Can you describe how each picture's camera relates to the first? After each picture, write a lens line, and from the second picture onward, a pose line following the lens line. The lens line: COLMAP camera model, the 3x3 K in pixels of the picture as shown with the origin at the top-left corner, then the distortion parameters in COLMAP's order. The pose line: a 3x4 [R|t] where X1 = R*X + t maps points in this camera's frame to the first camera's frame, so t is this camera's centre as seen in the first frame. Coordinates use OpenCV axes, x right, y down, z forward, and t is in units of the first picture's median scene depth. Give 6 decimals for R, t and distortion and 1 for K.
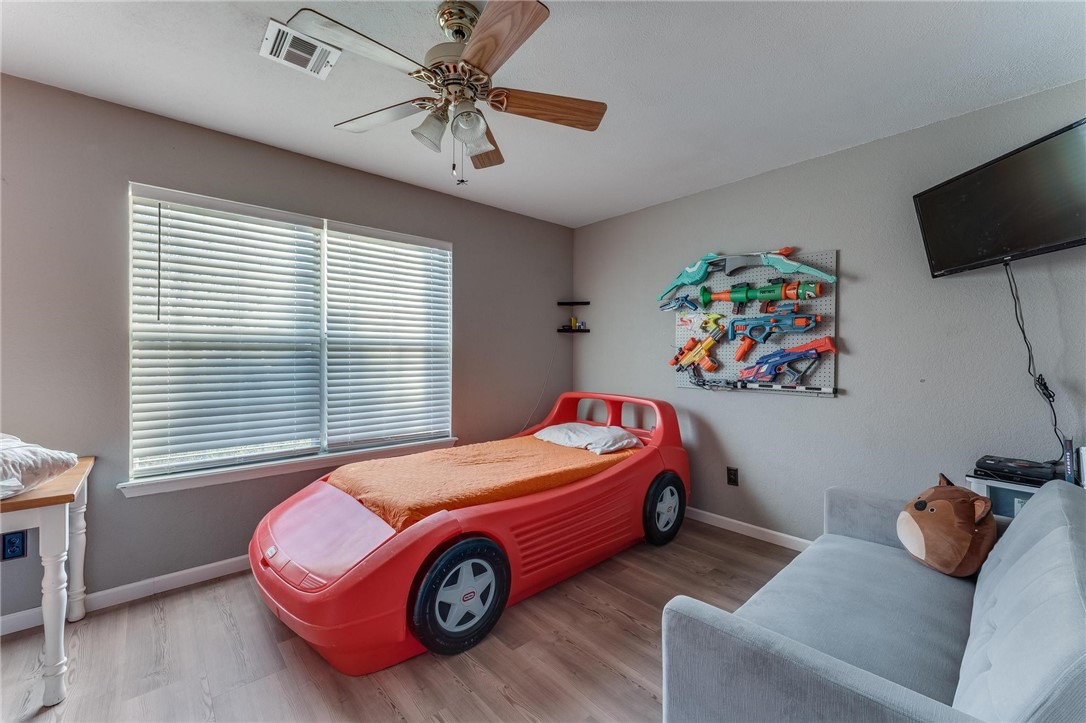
lens RADIAL K [[439.3, 0, 543.0], [0, 439.3, 361.5], [0, 0, 1]] dist [-0.000873, -0.000057]
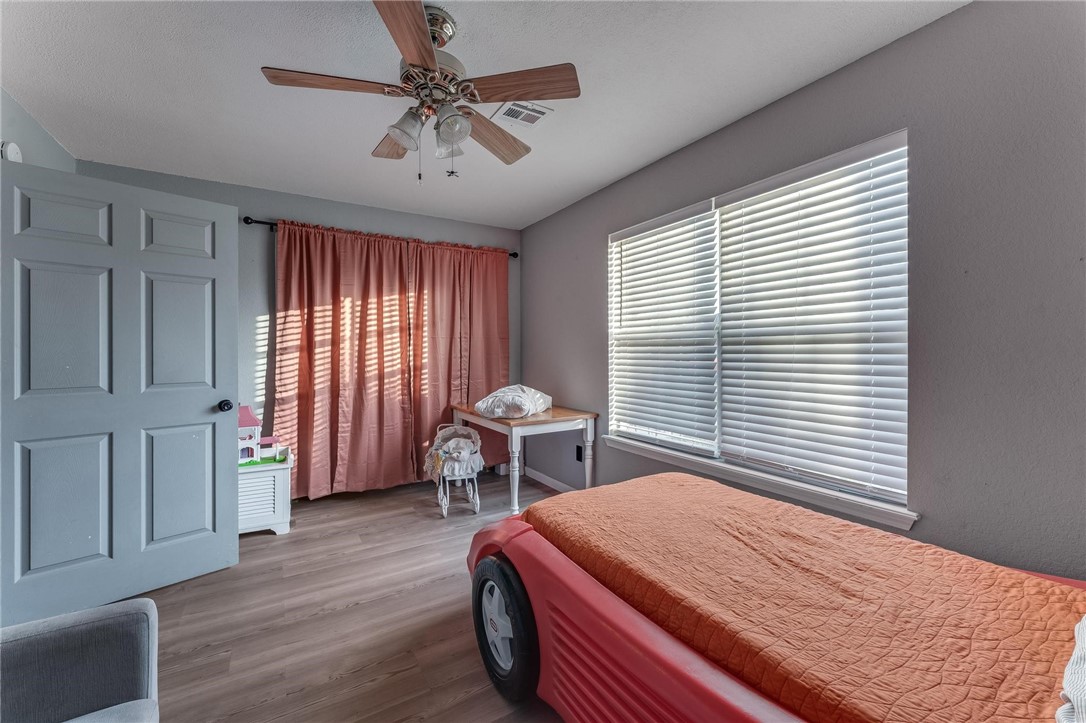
lens RADIAL K [[437.3, 0, 543.1], [0, 437.3, 351.3], [0, 0, 1]] dist [-0.000908, -0.000063]
pose [[-0.176775, -0.001562, -0.984250, 0.504511], [-0.011243, 0.999937, 0.000432, -0.009444], [0.984187, 0.011143, -0.176781, 0.935799]]
